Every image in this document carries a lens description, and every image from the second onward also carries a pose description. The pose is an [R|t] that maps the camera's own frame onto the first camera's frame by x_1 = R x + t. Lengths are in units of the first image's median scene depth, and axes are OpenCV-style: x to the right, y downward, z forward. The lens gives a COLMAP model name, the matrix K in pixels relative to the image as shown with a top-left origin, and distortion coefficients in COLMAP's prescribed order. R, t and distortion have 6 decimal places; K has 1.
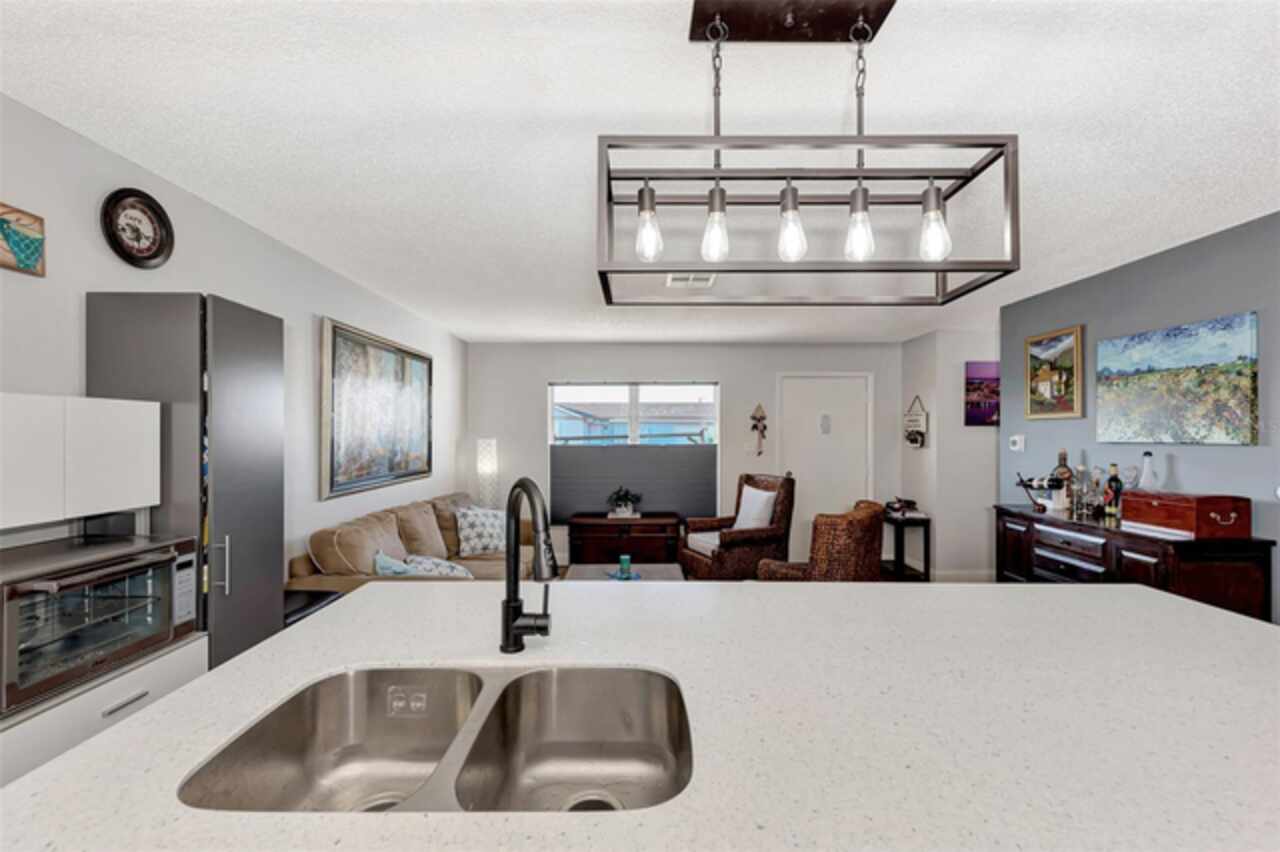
lens RADIAL K [[539.6, 0, 641.4], [0, 539.6, 438.2], [0, 0, 1]] dist [0.001311, -0.000507]
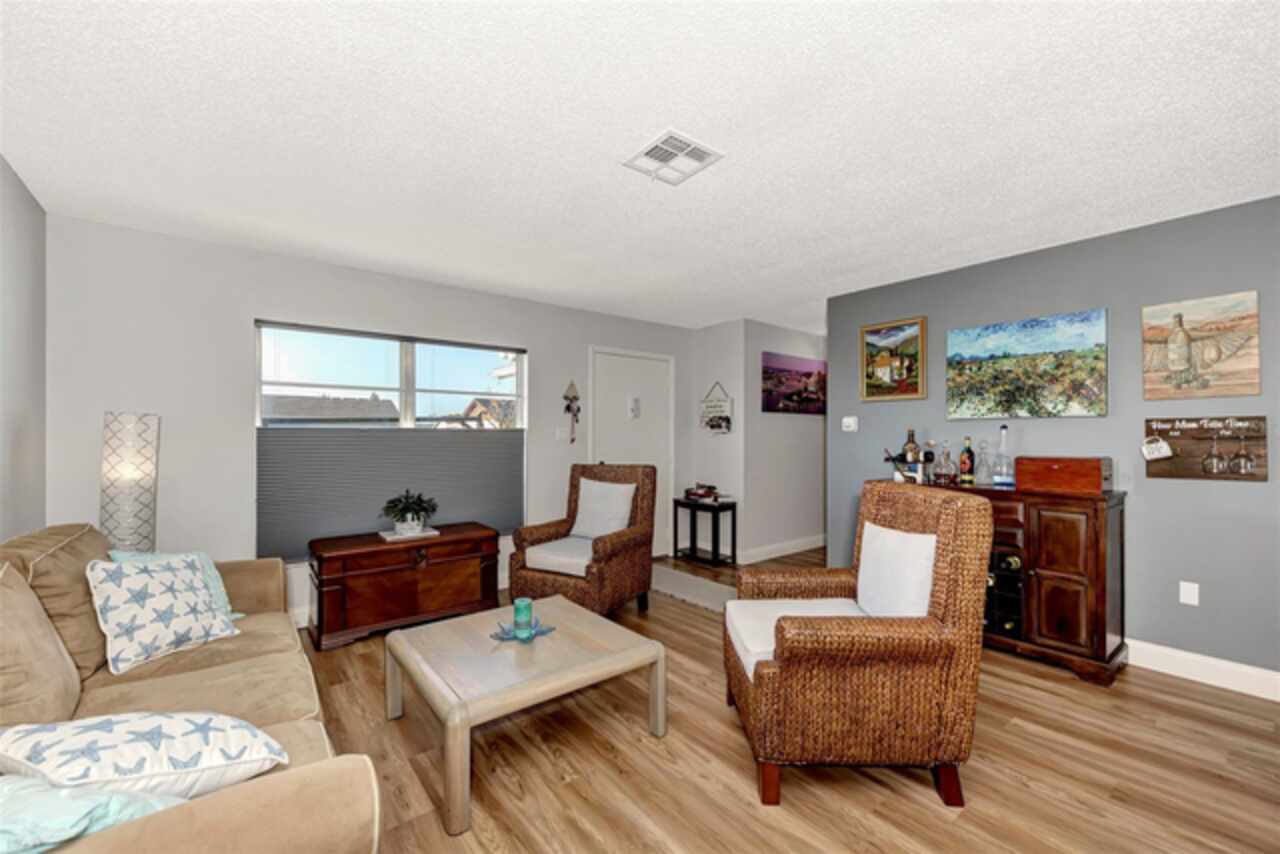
lens RADIAL K [[512.2, 0, 637.2], [0, 512.2, 434.5], [0, 0, 1]] dist [0.002188, 0.000126]
pose [[0.787686, 0.002857, 0.616071, -0.300108], [0.003699, 0.999949, -0.009366, 0.042387], [-0.616066, 0.009657, 0.787635, 0.497476]]
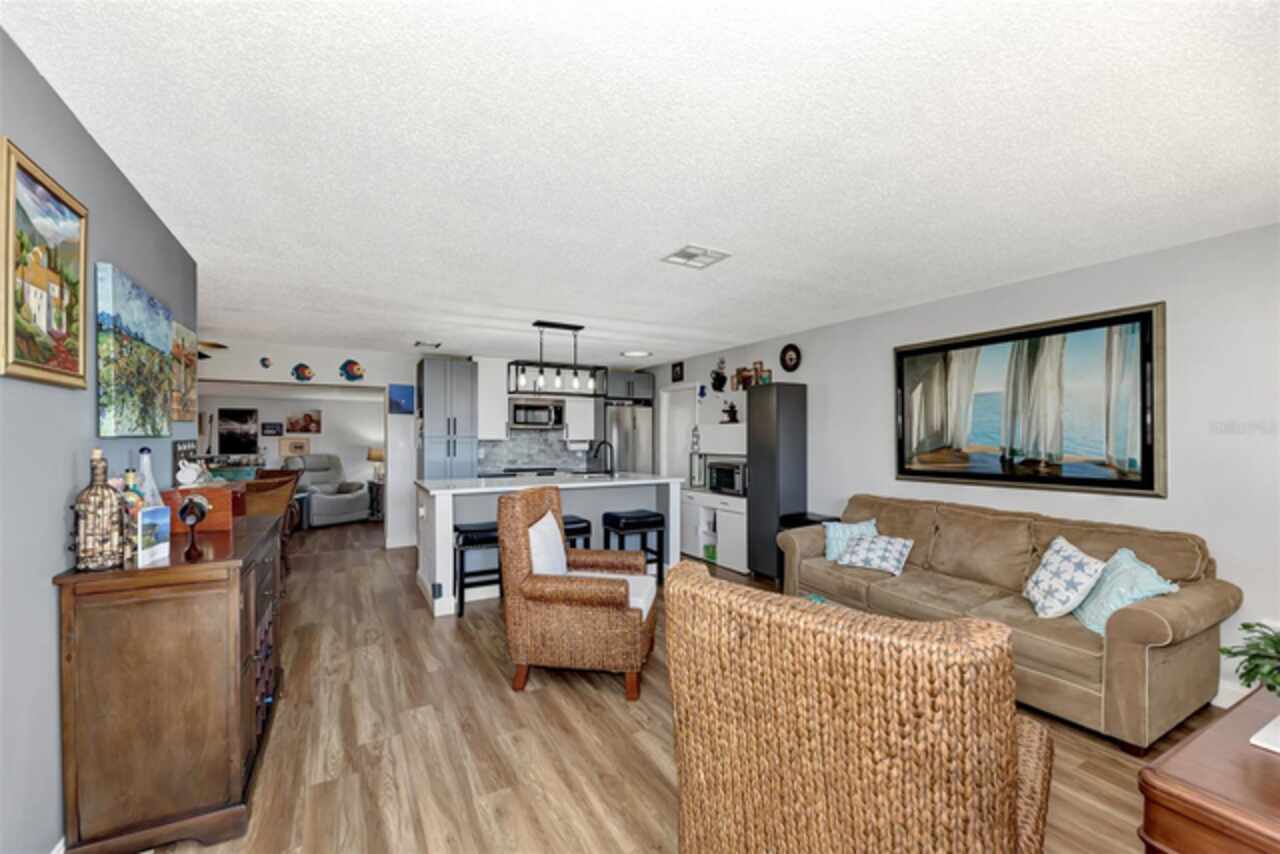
lens RADIAL K [[524.4, 0, 644.6], [0, 524.4, 436.8], [0, 0, 1]] dist [0.000675, -0.000130]
pose [[-0.869549, -0.002571, -0.493839, 0.551264], [-0.006199, 0.999964, 0.005709, 0.001034], [0.493807, 0.008026, -0.869534, 1.578747]]
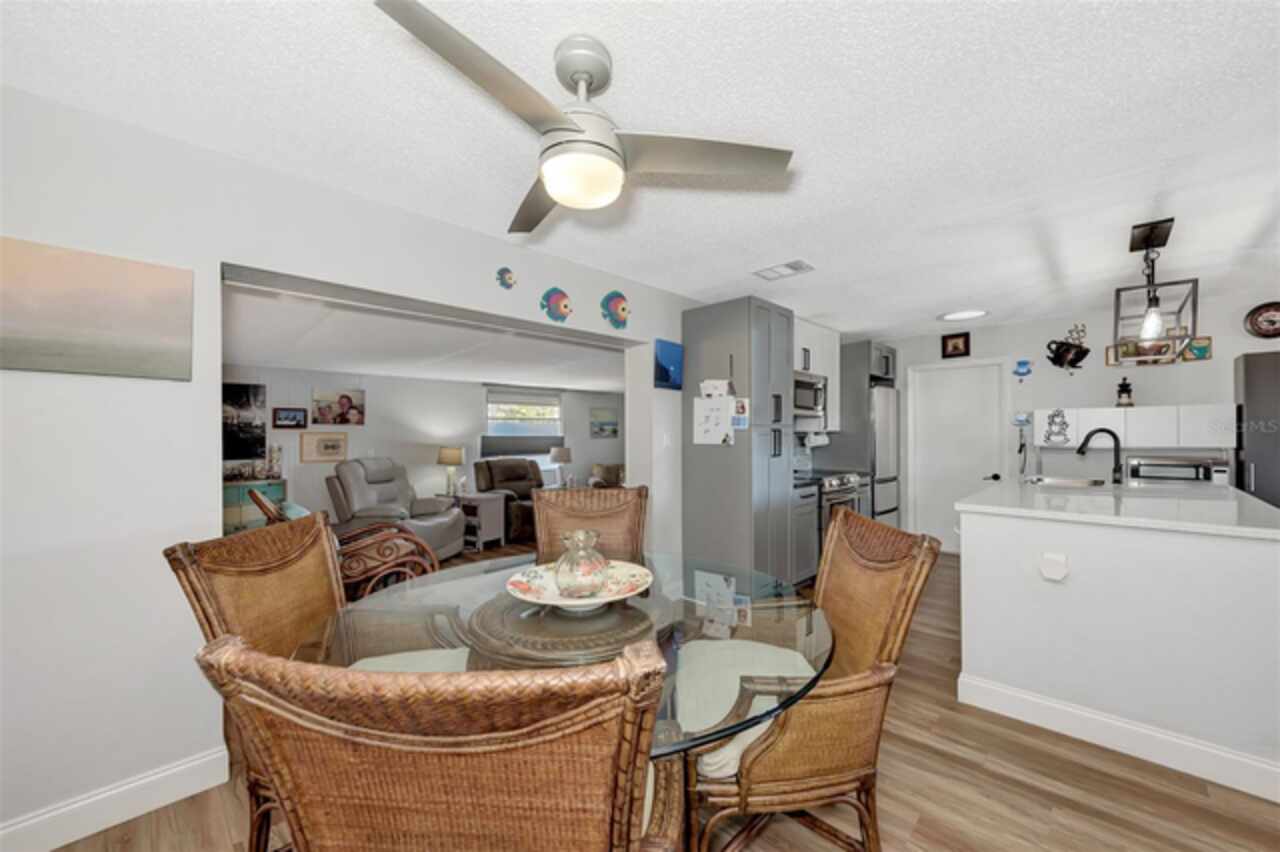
lens RADIAL K [[479.8, 0, 641.7], [0, 479.8, 431.6], [0, 0, 1]] dist [0.022811, -0.010960]
pose [[-0.699643, -0.001687, -0.714491, 1.140677], [-0.001693, 0.999998, -0.000703, 0.028653], [0.714491, 0.000718, -0.699644, 0.301771]]
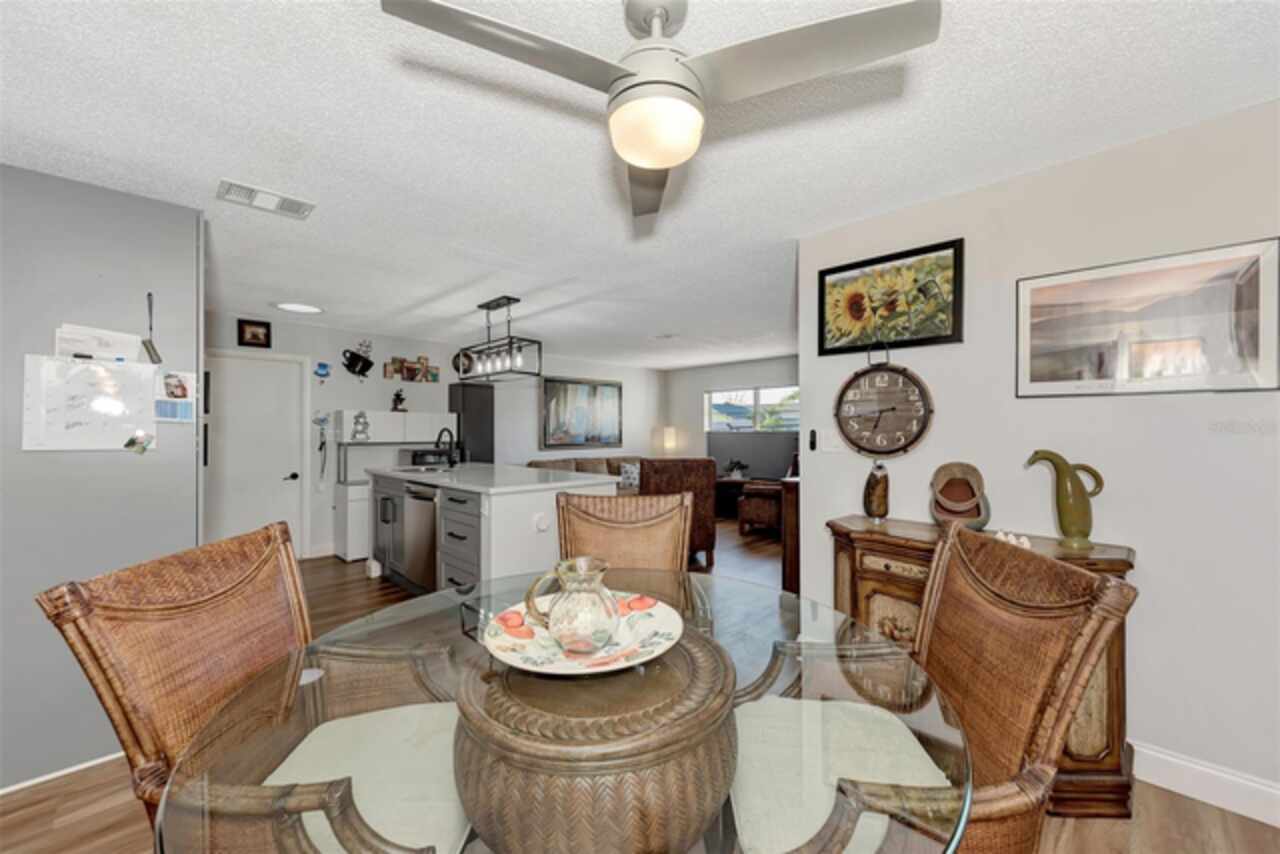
lens RADIAL K [[492.9, 0, 638.6], [0, 492.9, 430.0], [0, 0, 1]] dist [0.016341, -0.005209]
pose [[0.707773, -0.003587, -0.706431, 1.118917], [-0.003178, 0.999961, -0.008263, 0.033807], [0.706433, 0.008093, 0.707734, -0.236989]]
